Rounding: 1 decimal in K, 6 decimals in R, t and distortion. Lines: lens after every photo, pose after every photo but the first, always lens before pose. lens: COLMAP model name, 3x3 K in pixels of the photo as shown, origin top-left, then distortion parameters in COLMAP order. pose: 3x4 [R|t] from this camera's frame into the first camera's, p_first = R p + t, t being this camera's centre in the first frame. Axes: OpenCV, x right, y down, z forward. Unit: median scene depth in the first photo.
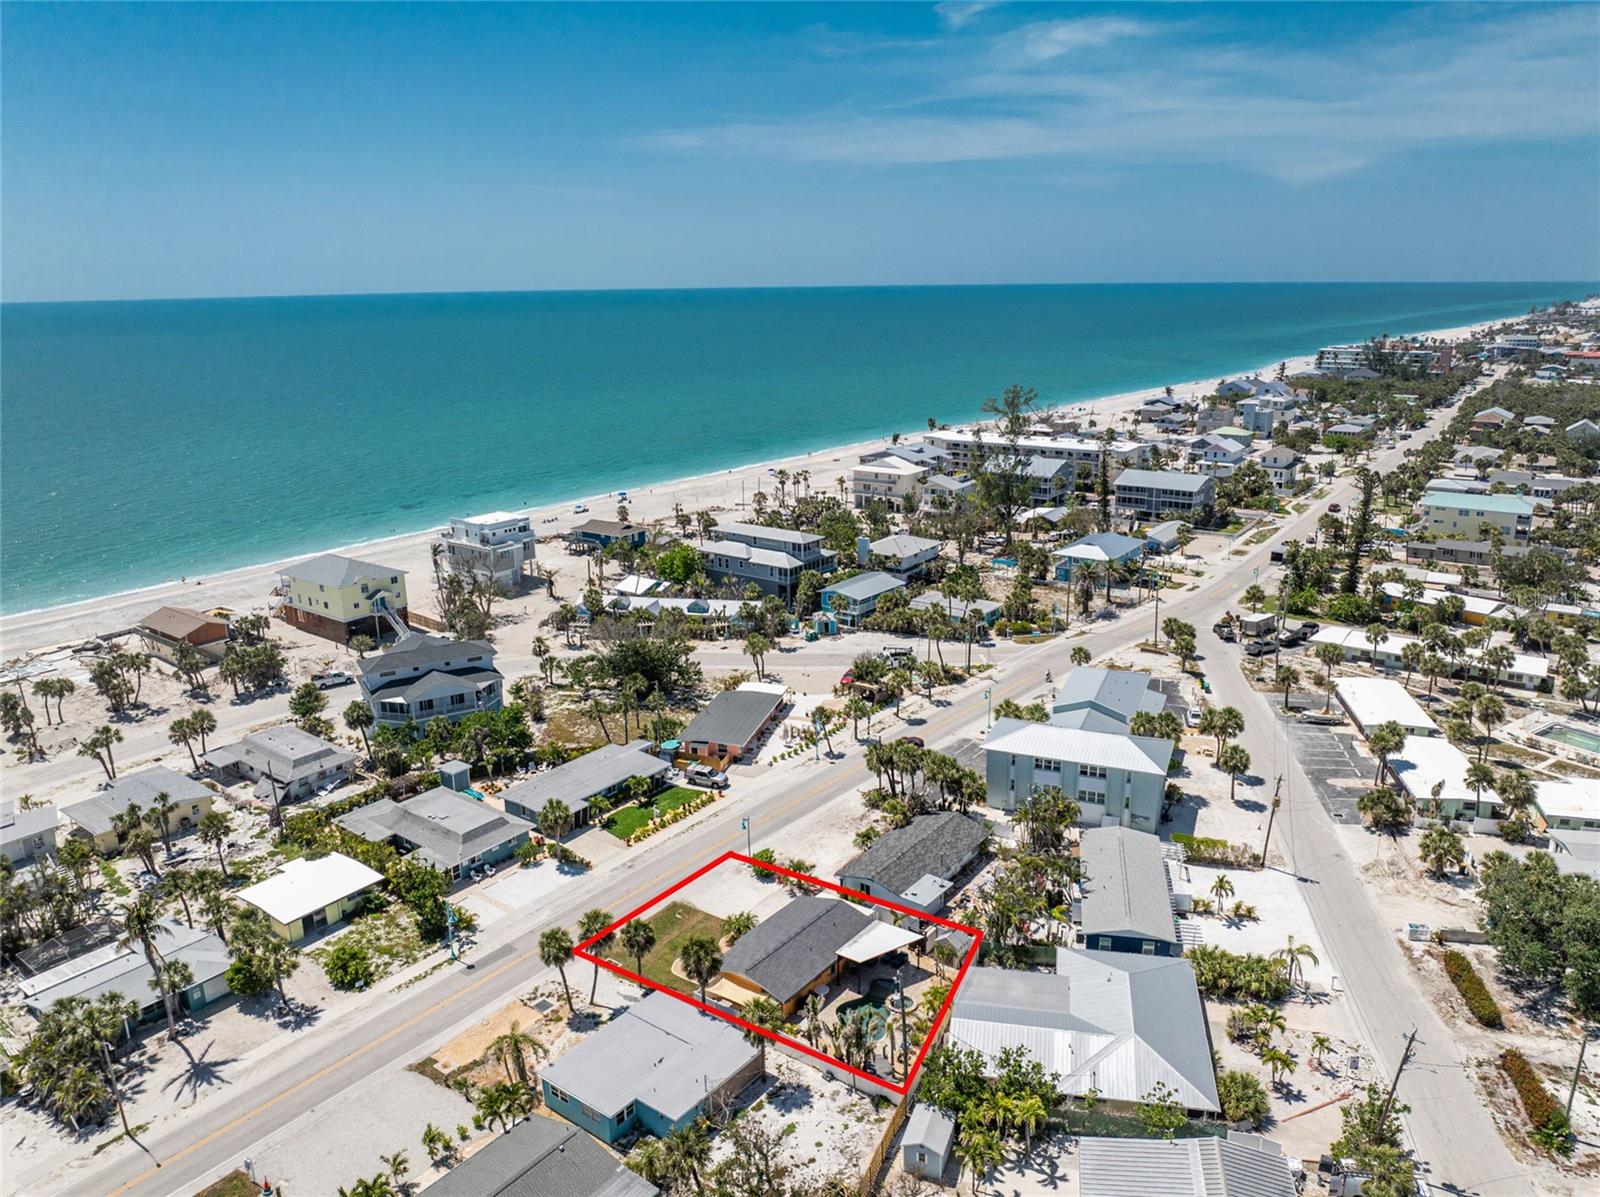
lens RADIAL K [[1108.4, 0, 825.4], [0, 1108.4, 604.8], [0, 0, 1]] dist [-0.061530, 0.038411]
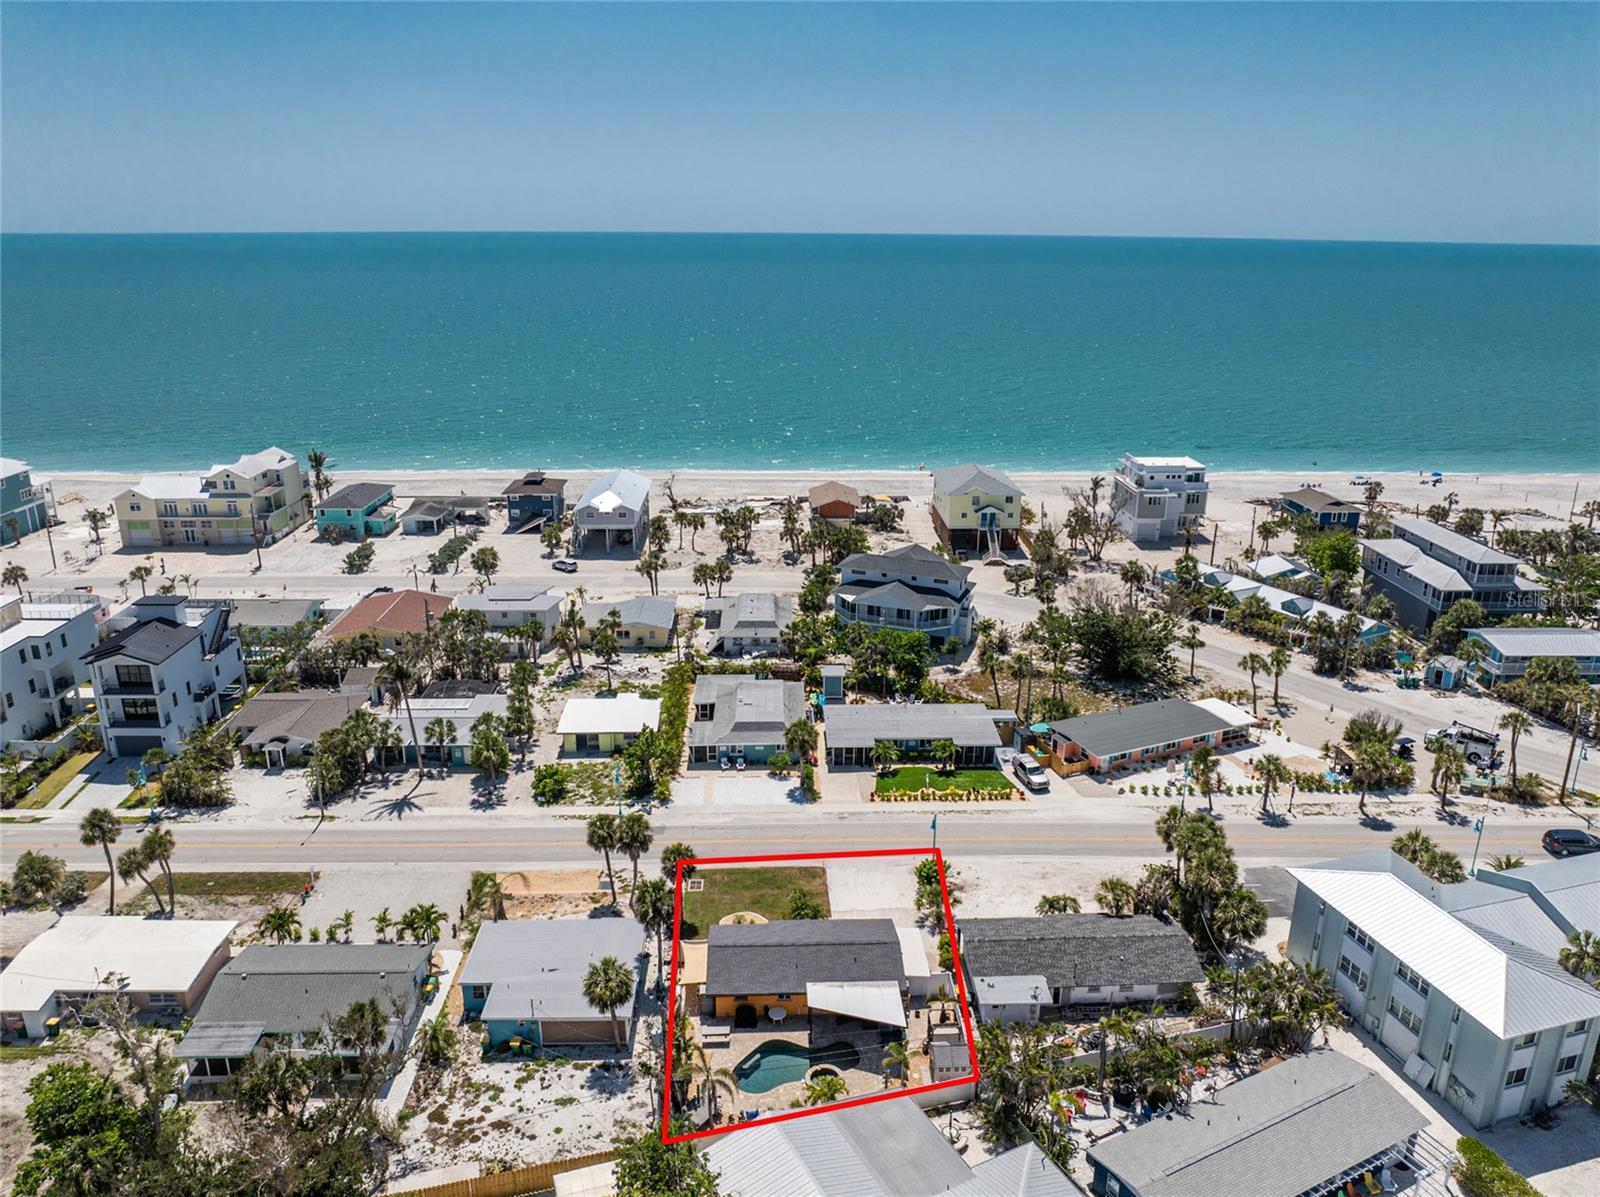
lens RADIAL K [[1136.2, 0, 800.0], [0, 1136.2, 598.5], [0, 0, 1]] dist [-0.029221, -0.004880]
pose [[0.612025, 0.251277, -0.749857, 0.378586], [-0.225166, 0.964303, 0.139359, -0.049945], [0.758106, 0.083551, 0.646757, 0.289525]]
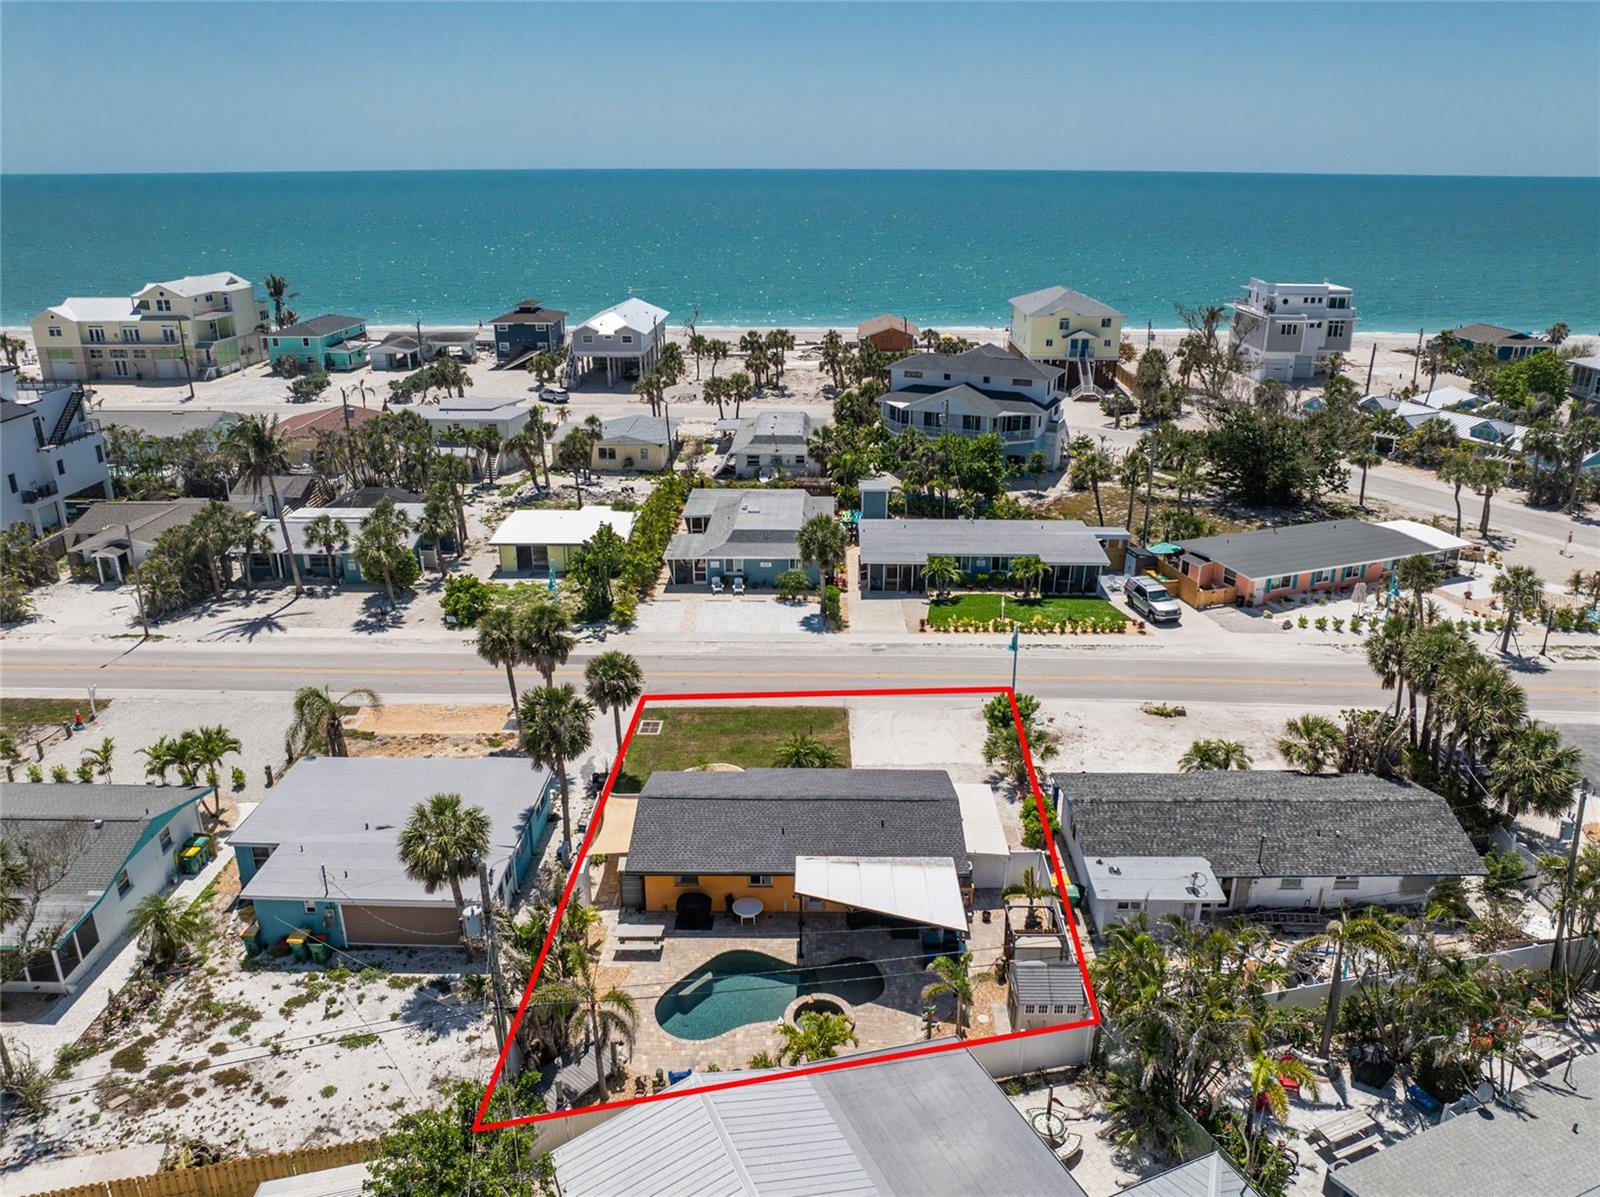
lens RADIAL K [[1164.1, 0, 802.9], [0, 1164.1, 590.8], [0, 0, 1]] dist [-0.040784, 0.011966]
pose [[0.569362, 0.289368, -0.769476, 0.244057], [-0.230708, 0.954631, 0.188288, 0.074940], [0.789051, 0.070320, 0.610290, 0.462989]]
